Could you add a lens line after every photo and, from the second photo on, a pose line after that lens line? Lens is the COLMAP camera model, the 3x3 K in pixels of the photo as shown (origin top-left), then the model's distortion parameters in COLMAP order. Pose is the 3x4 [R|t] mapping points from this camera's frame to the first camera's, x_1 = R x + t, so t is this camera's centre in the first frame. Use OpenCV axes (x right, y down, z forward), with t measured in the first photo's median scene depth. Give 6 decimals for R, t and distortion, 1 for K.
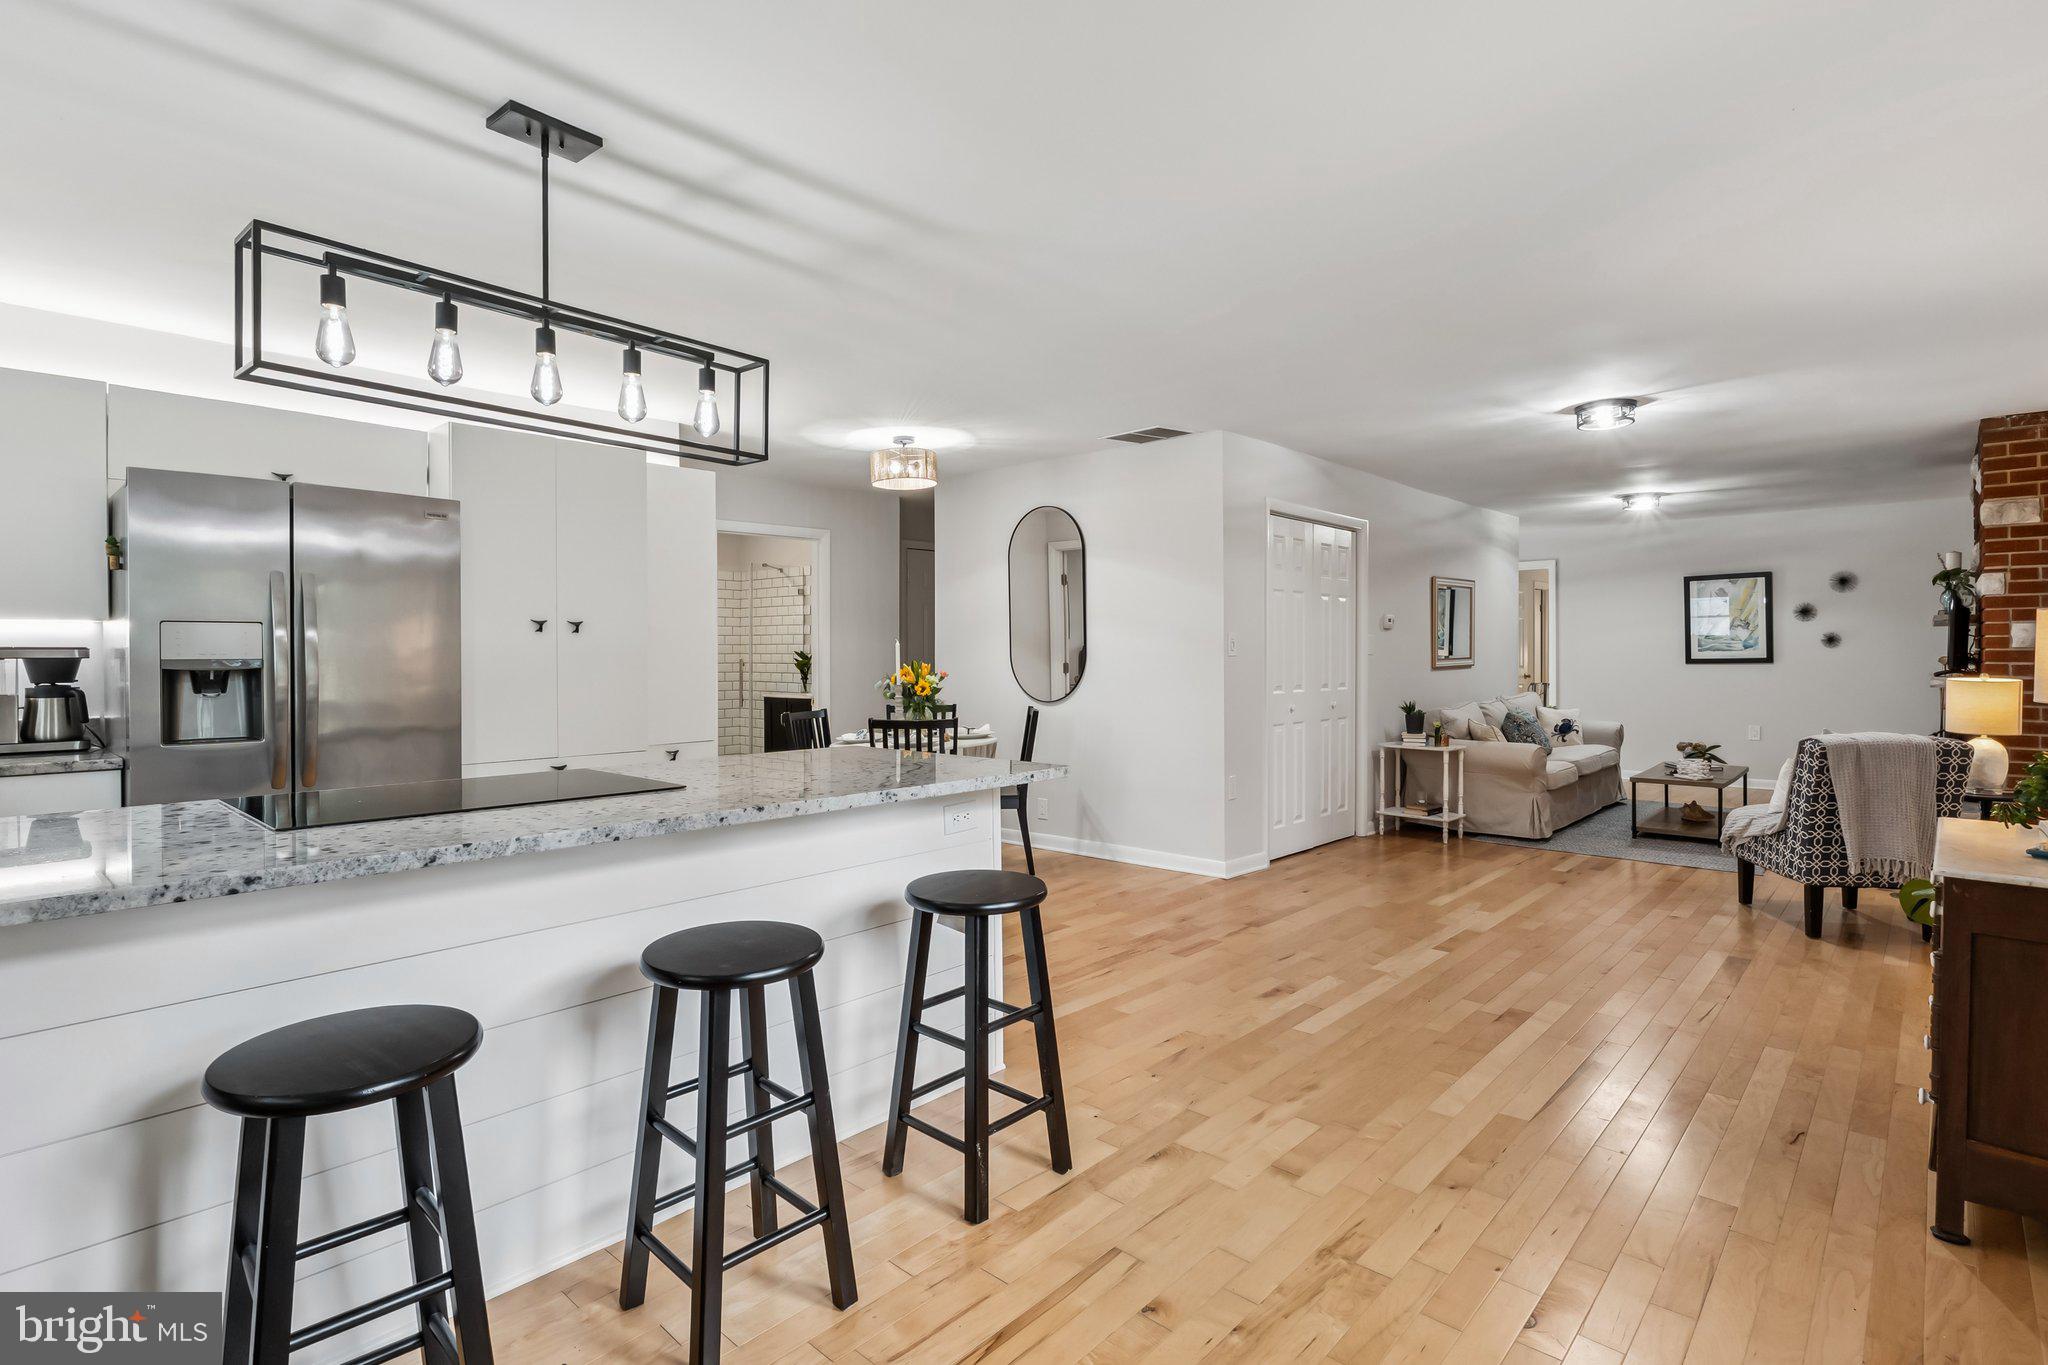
lens RADIAL K [[998.5, 0, 1024.0], [0, 998.5, 682.5], [0, 0, 1]] dist [0.011406, 0.000001]
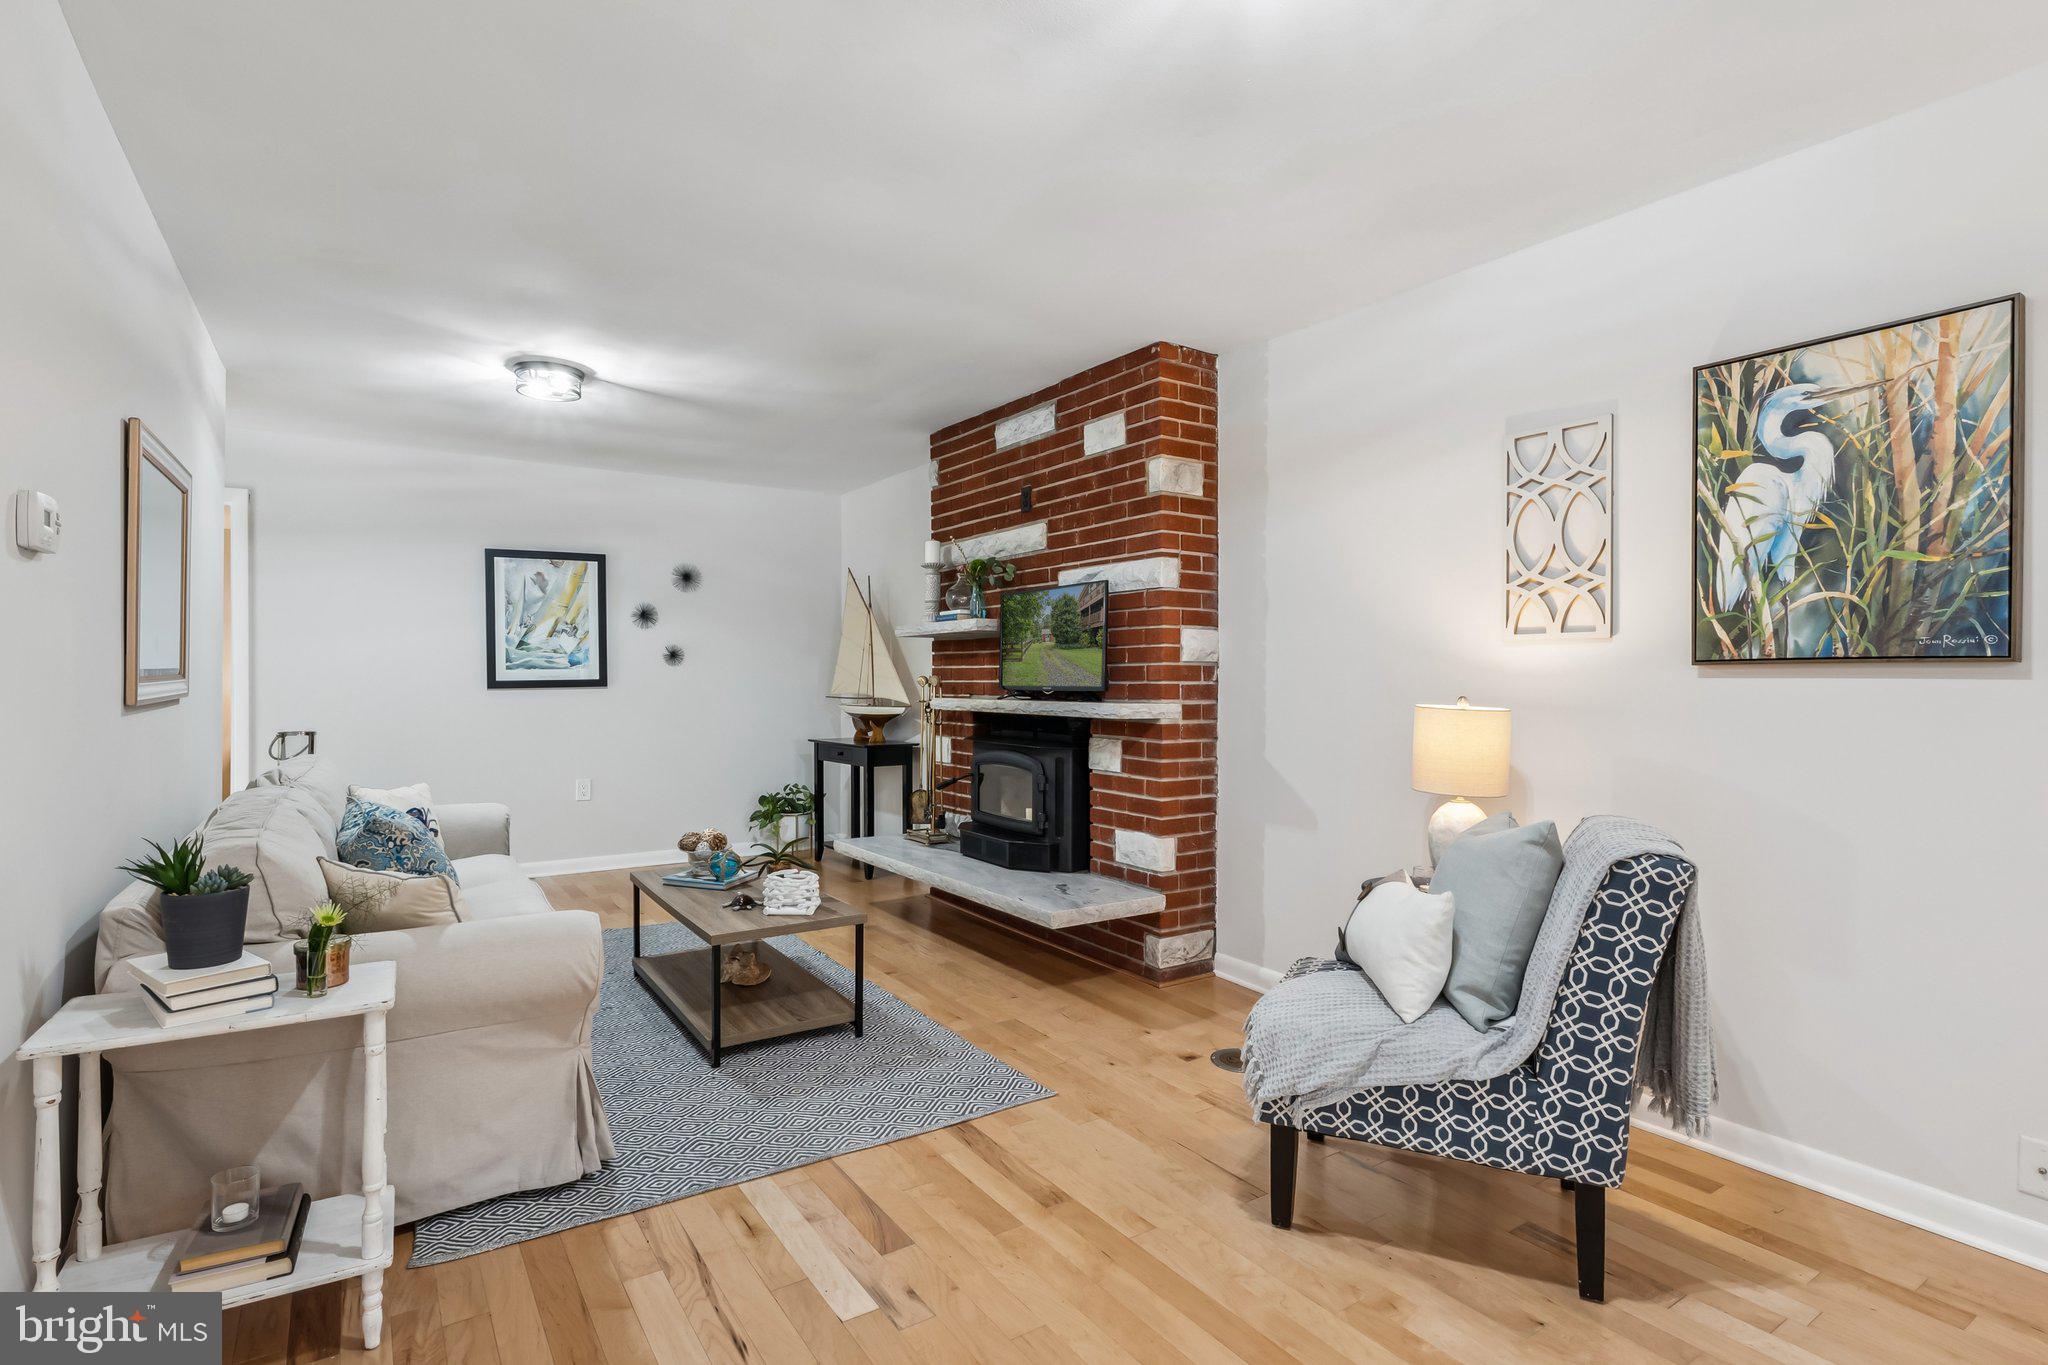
lens RADIAL K [[998.5, 0, 1024.0], [0, 998.5, 682.5], [0, 0, 1]] dist [0.011406, 0.000001]
pose [[0.242205, -0.000407, 0.970225, 0.169245], [0.026104, 0.999641, -0.006097, -0.012466], [-0.969874, 0.026804, 0.242128, 0.648547]]
